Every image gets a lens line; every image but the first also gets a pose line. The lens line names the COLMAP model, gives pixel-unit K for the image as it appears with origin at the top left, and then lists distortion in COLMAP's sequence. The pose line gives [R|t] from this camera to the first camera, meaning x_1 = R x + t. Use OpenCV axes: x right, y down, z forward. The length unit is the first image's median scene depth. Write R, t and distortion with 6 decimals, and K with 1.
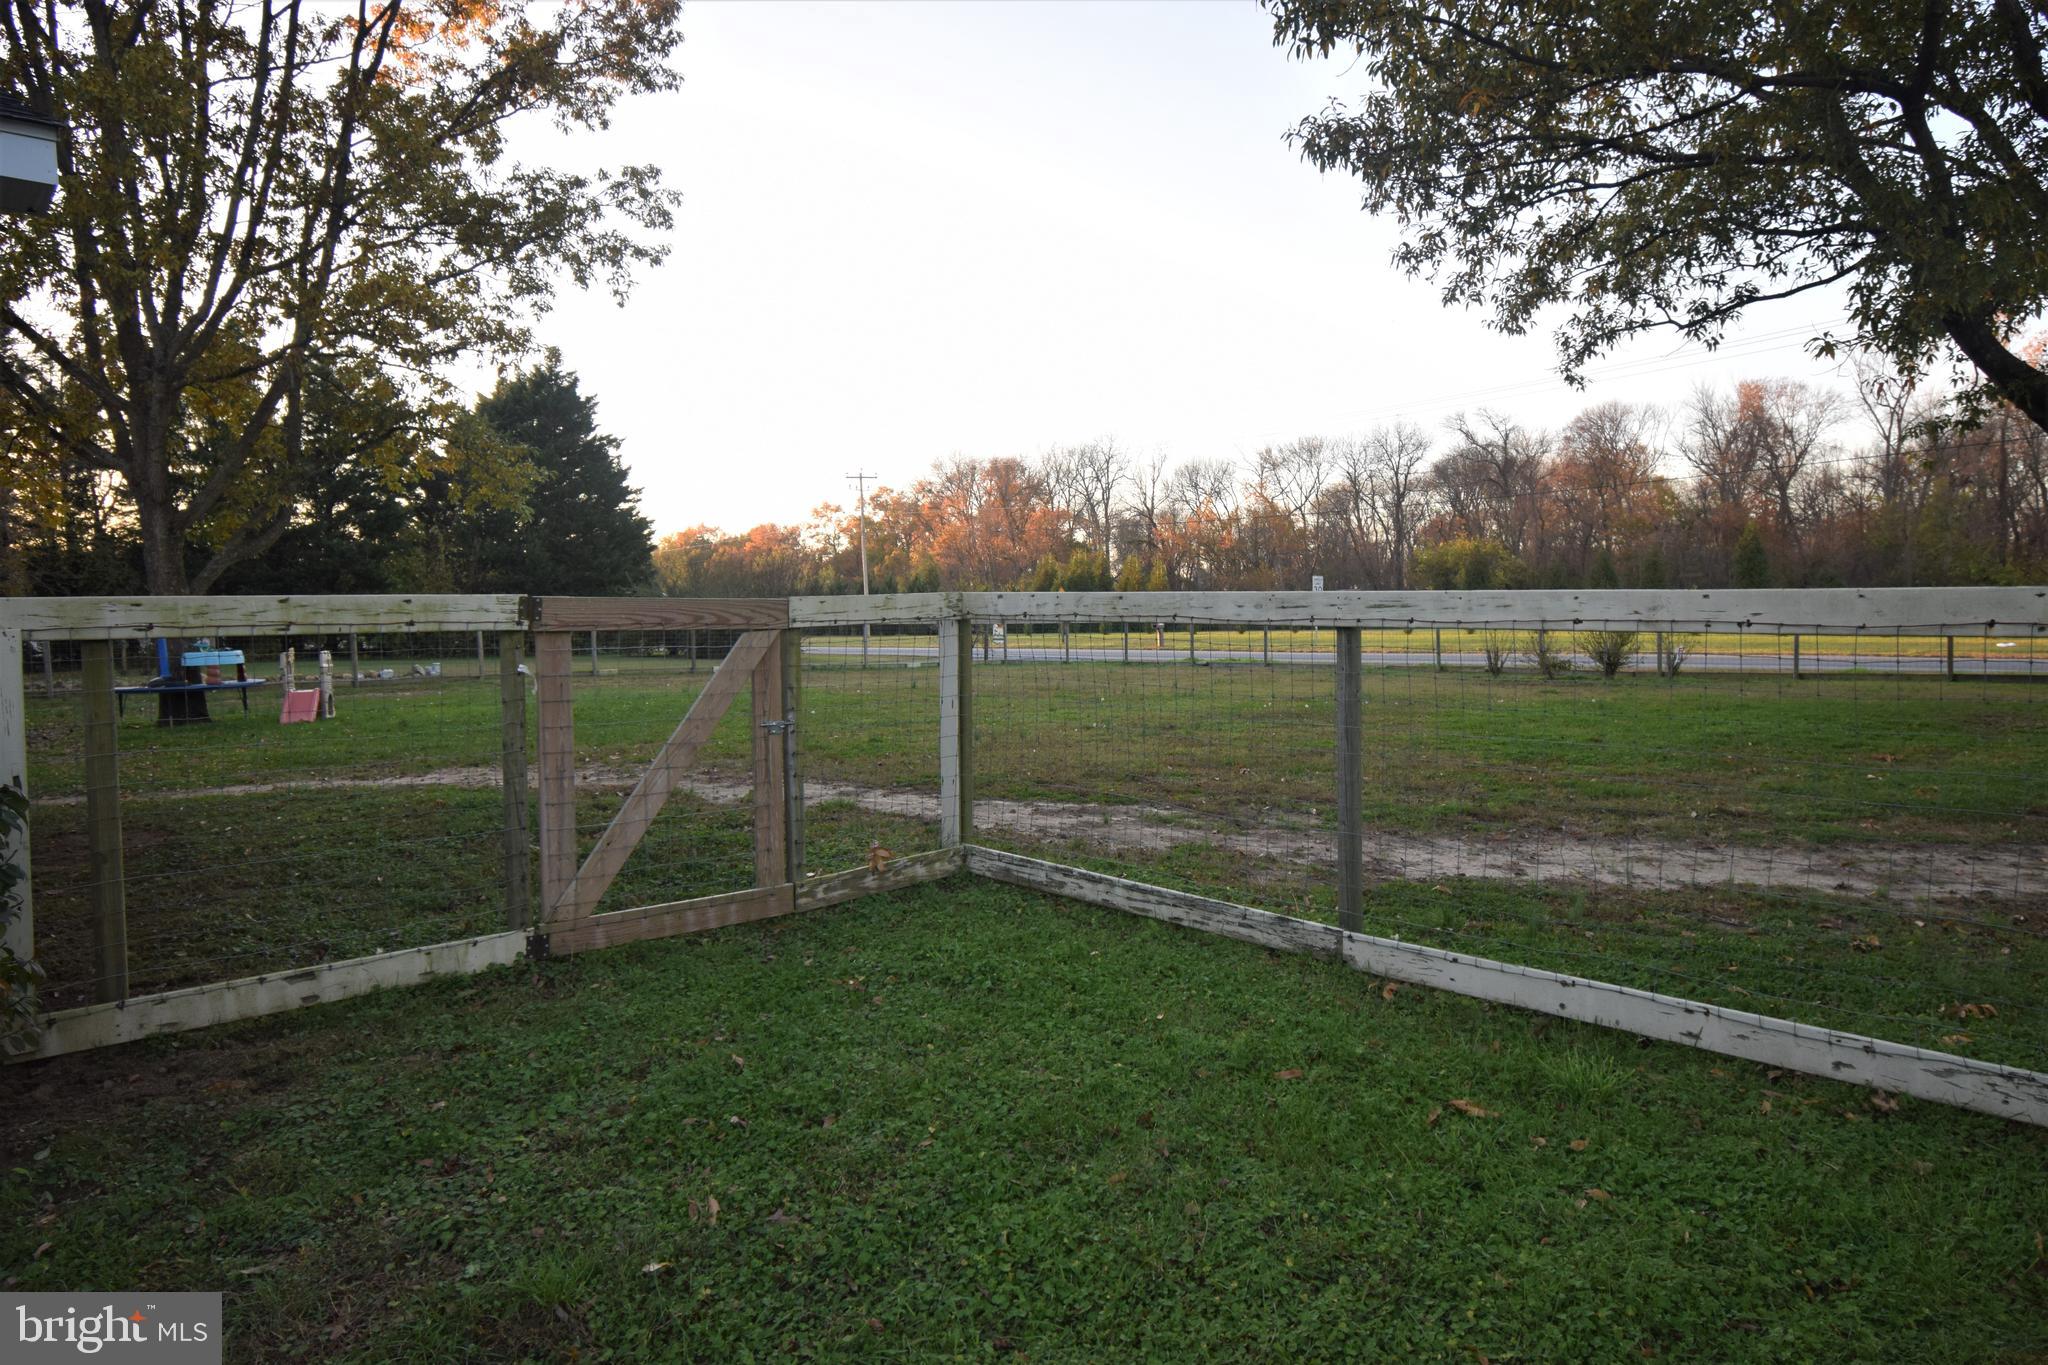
lens RADIAL K [[1287.1, 0, 1024.0], [0, 1287.1, 682.5], [0, 0, 1]] dist [0.029121, -0.041885]
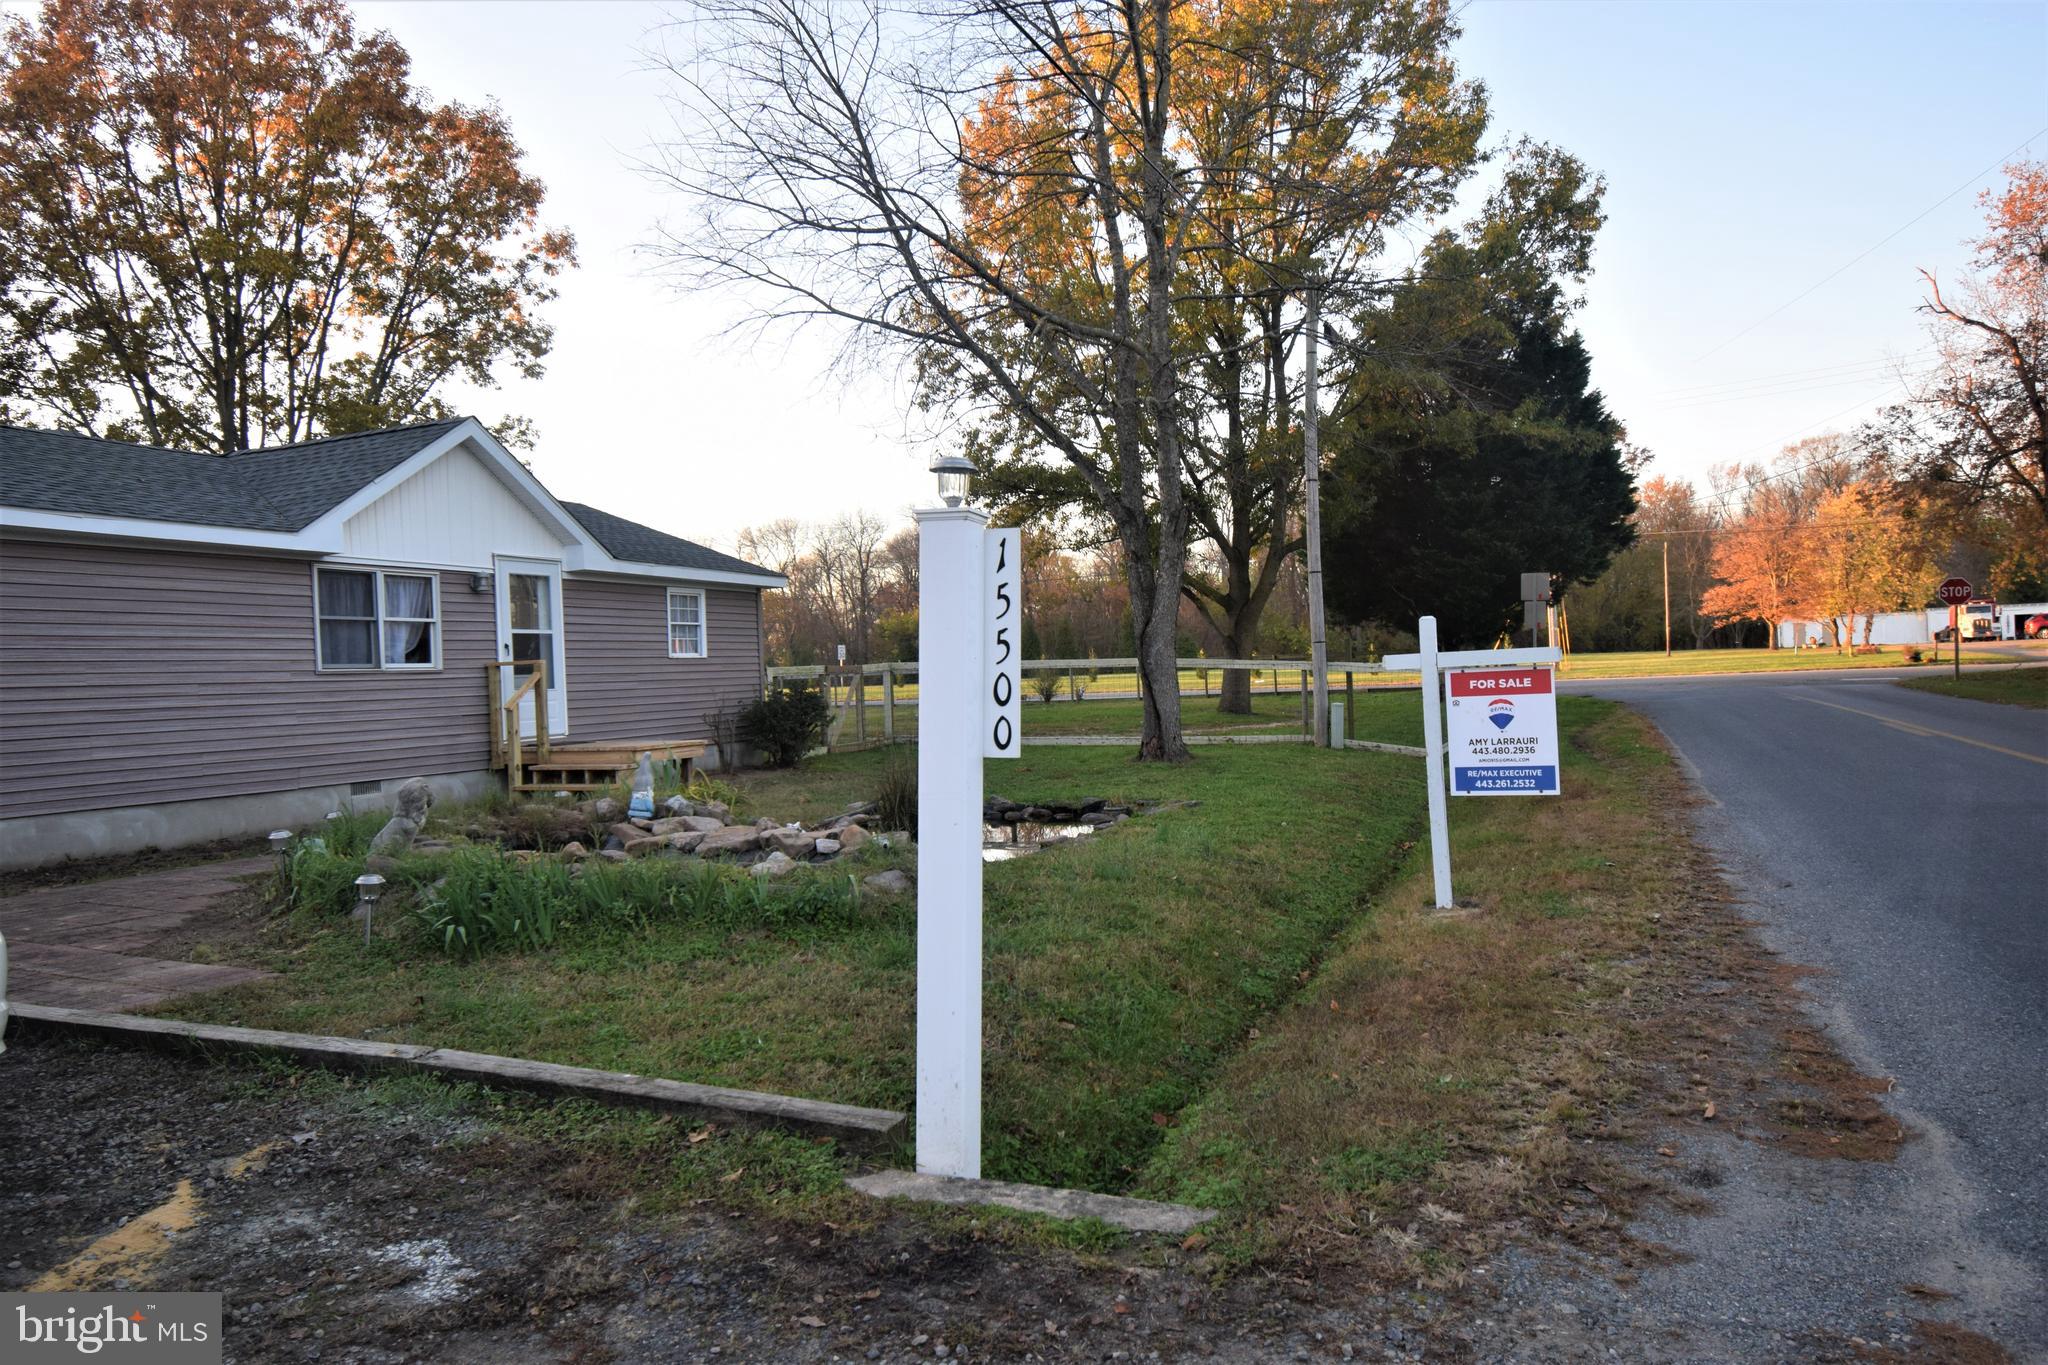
lens RADIAL K [[1287.1, 0, 1024.0], [0, 1287.1, 682.5], [0, 0, 1]] dist [0.029121, -0.041885]
pose [[0.913014, -0.027424, 0.407006, -0.050785], [0.047523, 0.998095, -0.039355, 0.006105], [-0.405151, 0.055274, 0.912577, -0.103680]]
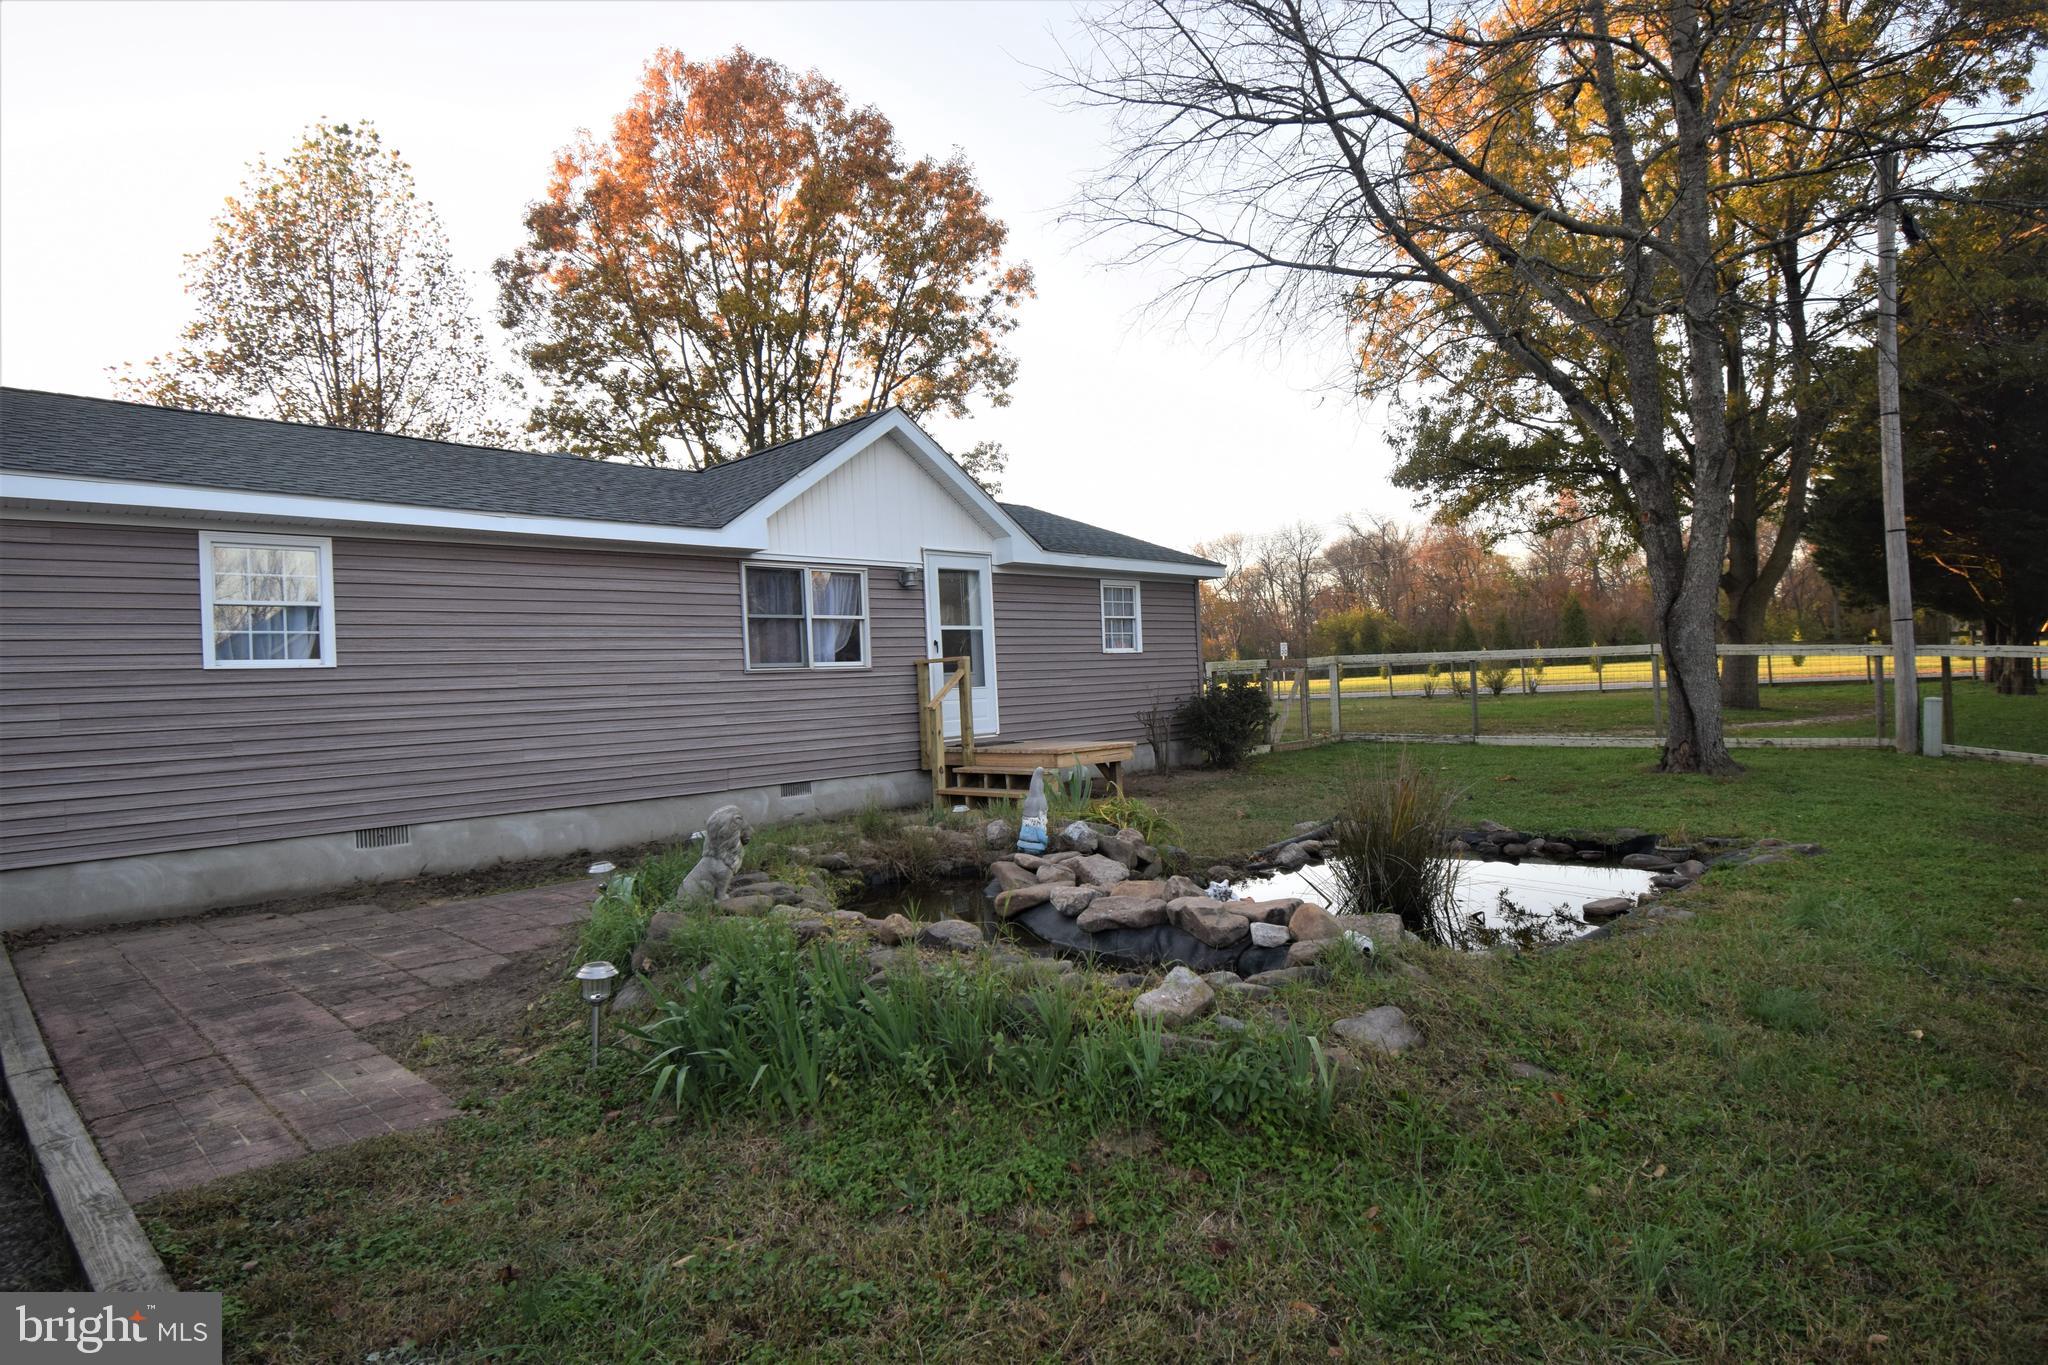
lens RADIAL K [[1113.2, 0, 1033.9], [0, 1113.2, 681.2], [0, 0, 1]] dist [0.014672, -0.024841]
pose [[0.997644, -0.036803, 0.057892, -0.044212], [0.039829, 0.997852, -0.052015, 0.004985], [-0.055854, 0.054199, 0.996967, -0.080289]]
